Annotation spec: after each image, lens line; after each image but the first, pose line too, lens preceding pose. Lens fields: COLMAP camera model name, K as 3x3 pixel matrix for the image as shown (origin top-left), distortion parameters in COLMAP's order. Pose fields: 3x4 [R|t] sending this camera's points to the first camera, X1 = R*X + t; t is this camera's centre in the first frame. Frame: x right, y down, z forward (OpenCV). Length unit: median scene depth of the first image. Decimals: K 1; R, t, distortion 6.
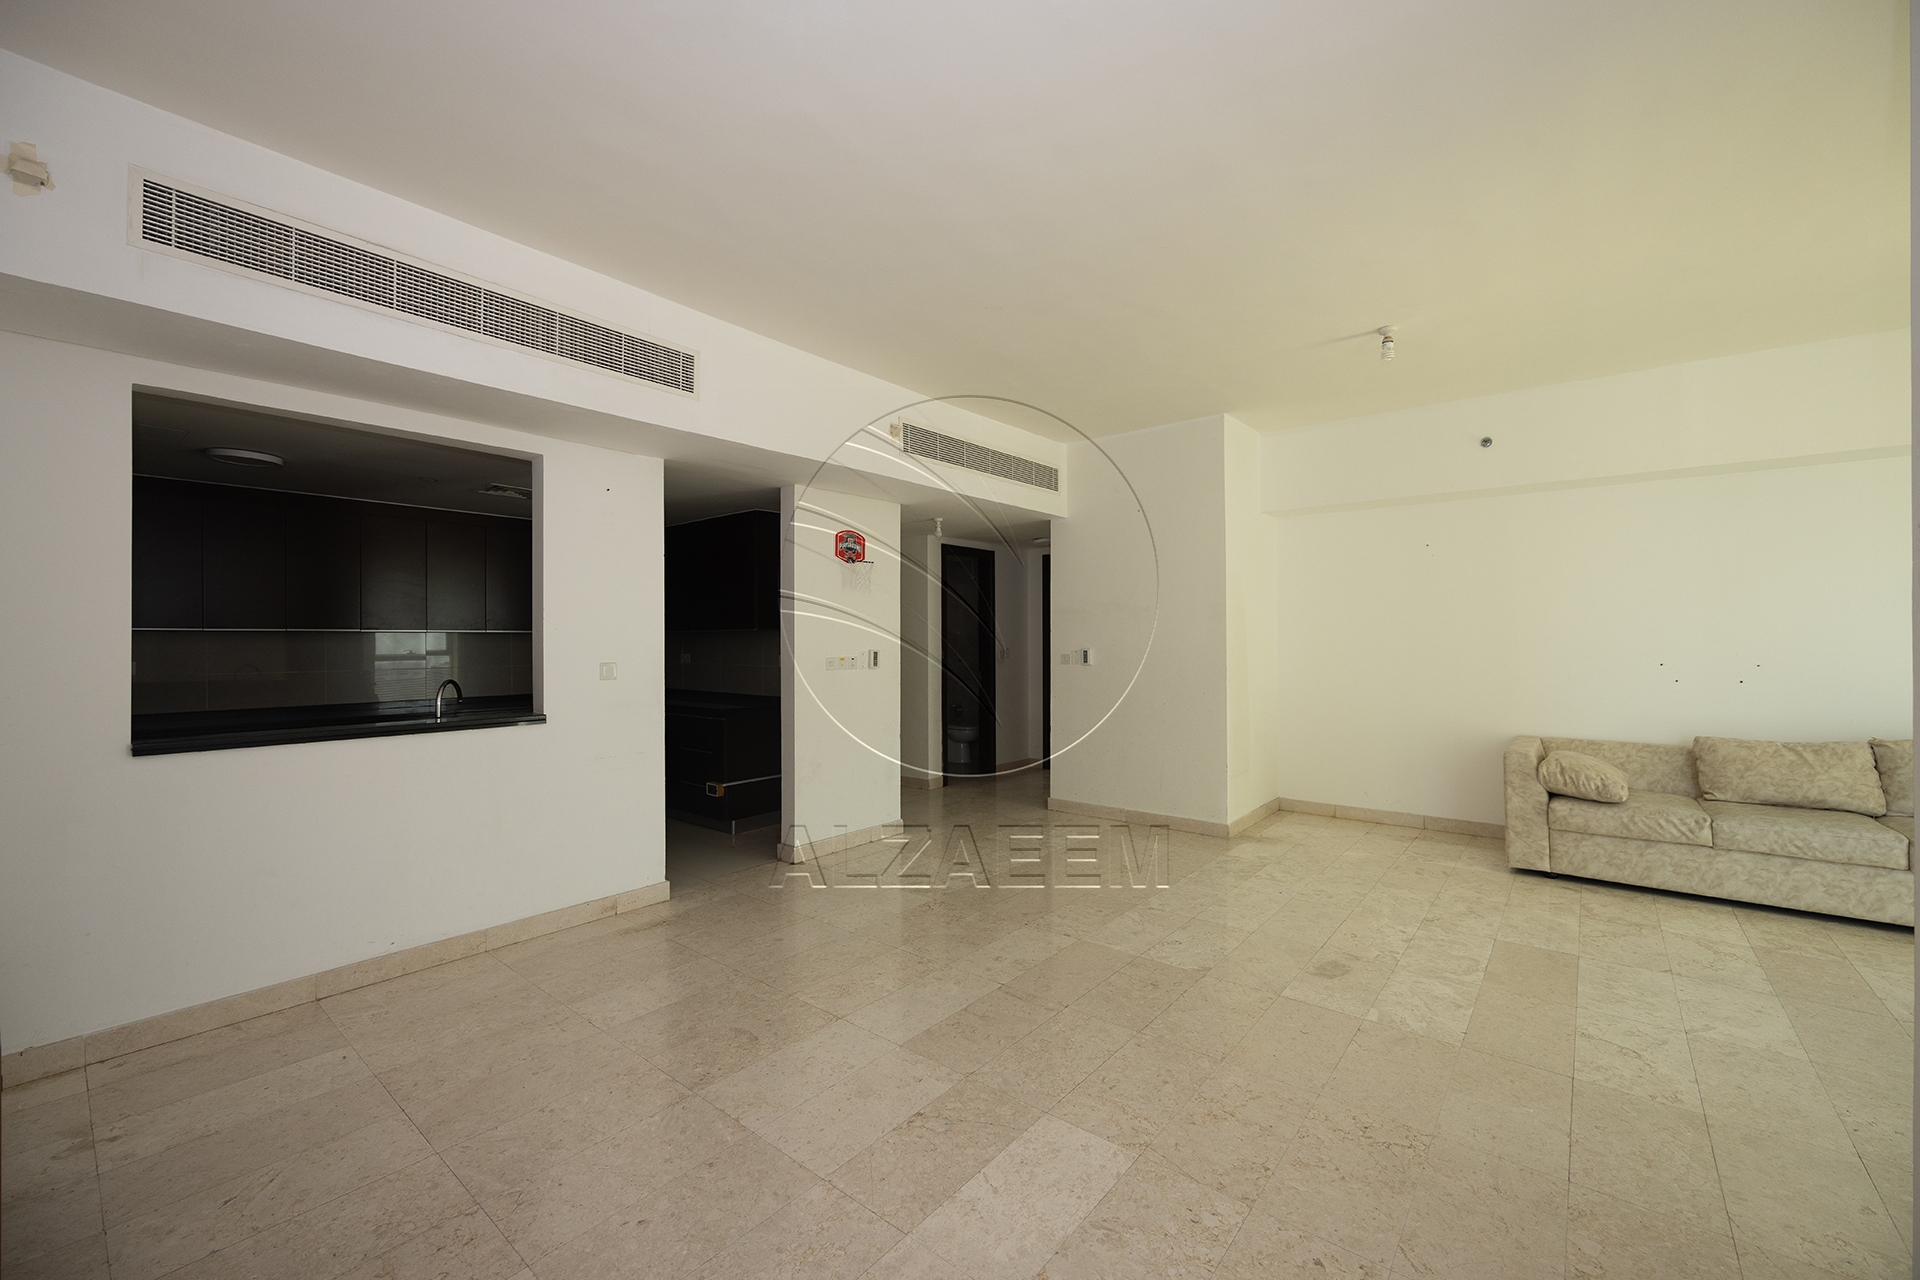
lens RADIAL K [[766.3, 0, 959.1], [0, 766.3, 640.2], [0, 0, 1]] dist [-0.005583, 0.000496]
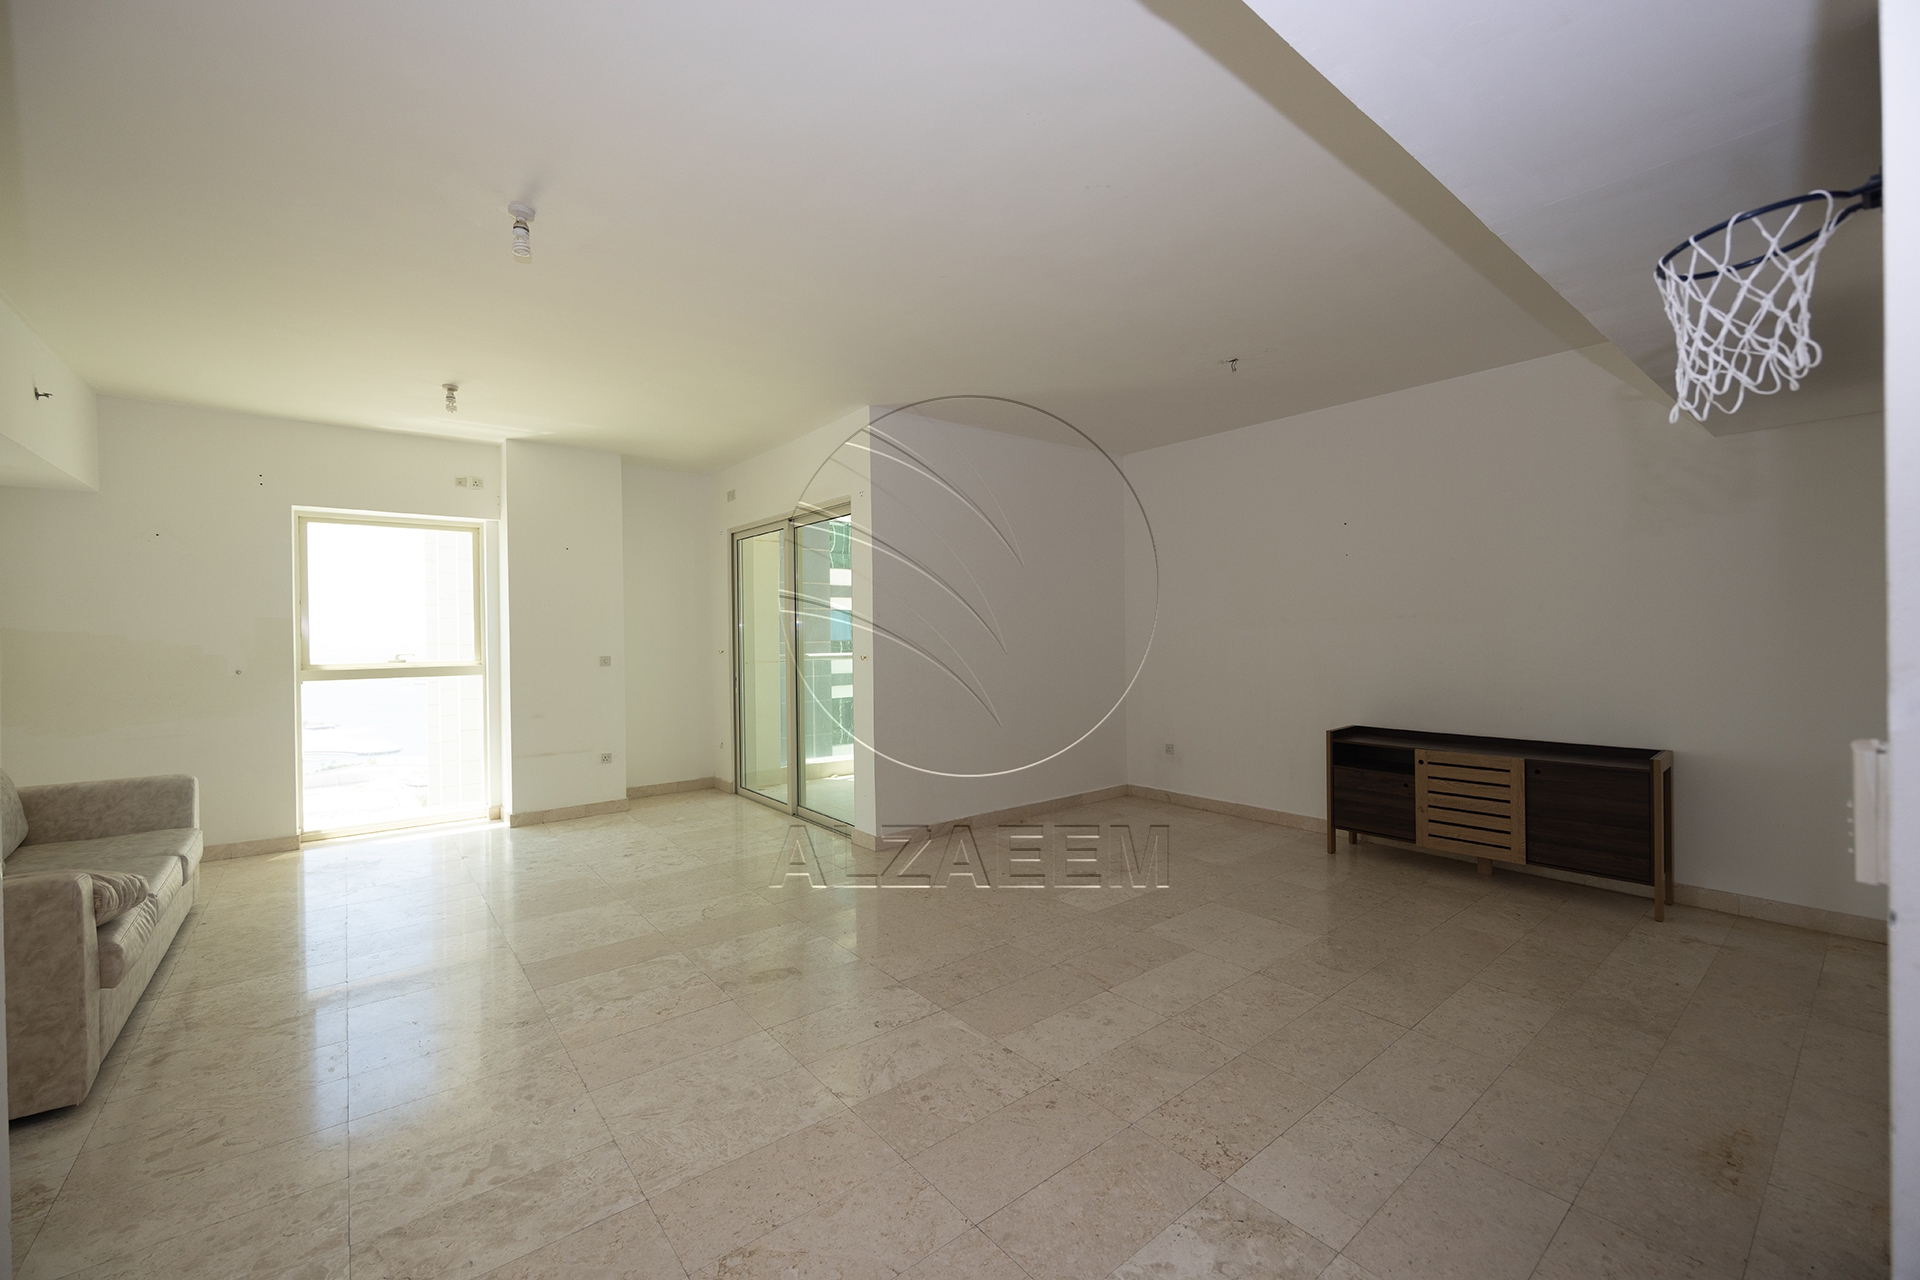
lens RADIAL K [[766.3, 0, 951.7], [0, 766.3, 637.4], [0, 0, 1]] dist [-0.005583, 0.000496]
pose [[-0.978053, 0.016125, 0.207729, 0.035038], [0.017245, 0.999845, 0.003581, -0.013148], [-0.207639, 0.007084, -0.978180, 1.719380]]
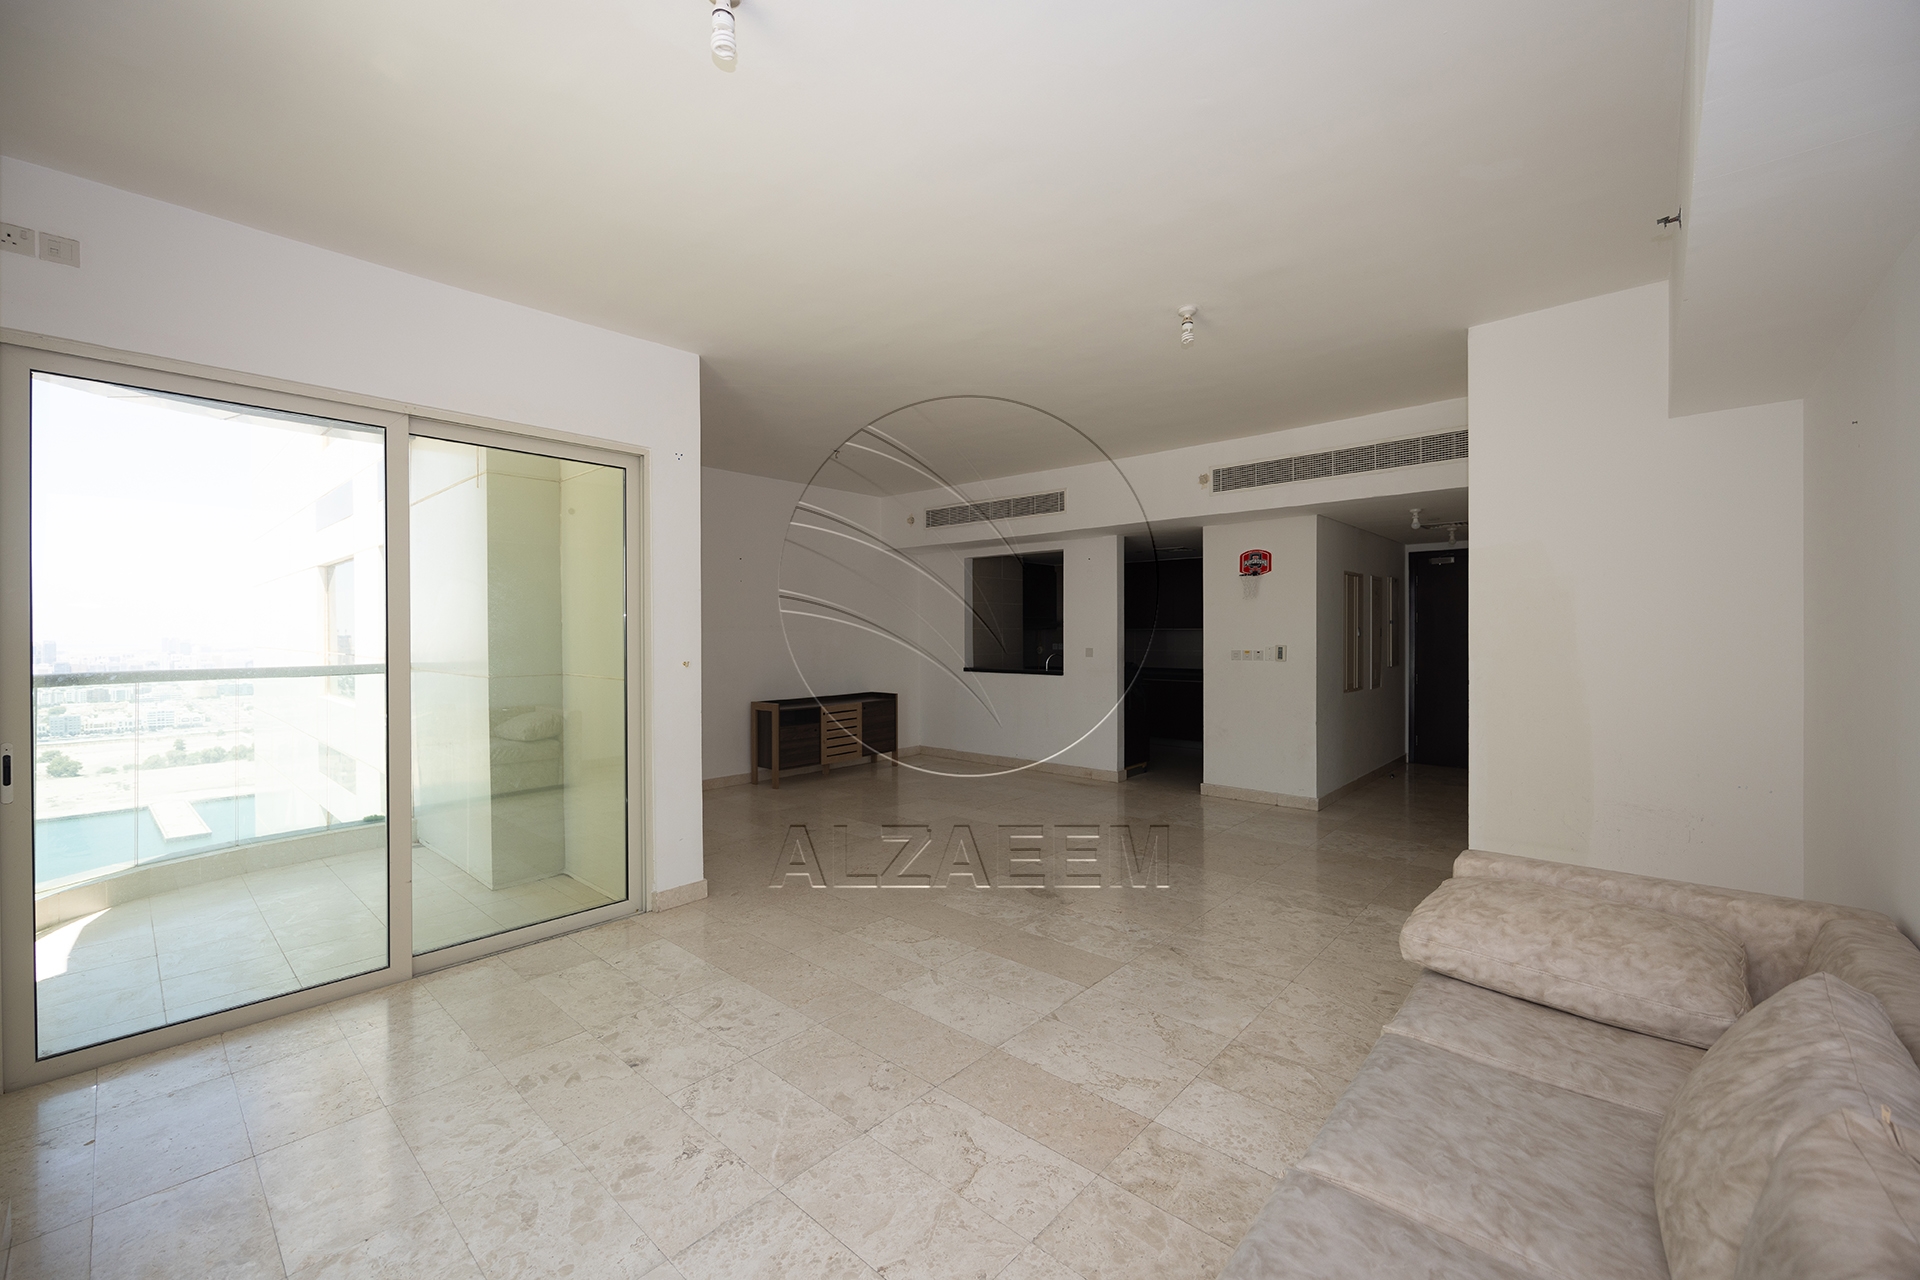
lens RADIAL K [[766.3, 0, 964.3], [0, 766.3, 633.5], [0, 0, 1]] dist [-0.005583, 0.000496]
pose [[-0.037453, 0.007883, -0.999267, 1.612470], [0.005821, 0.999954, 0.007670, -0.026206], [0.999281, -0.005530, -0.037497, 0.814847]]
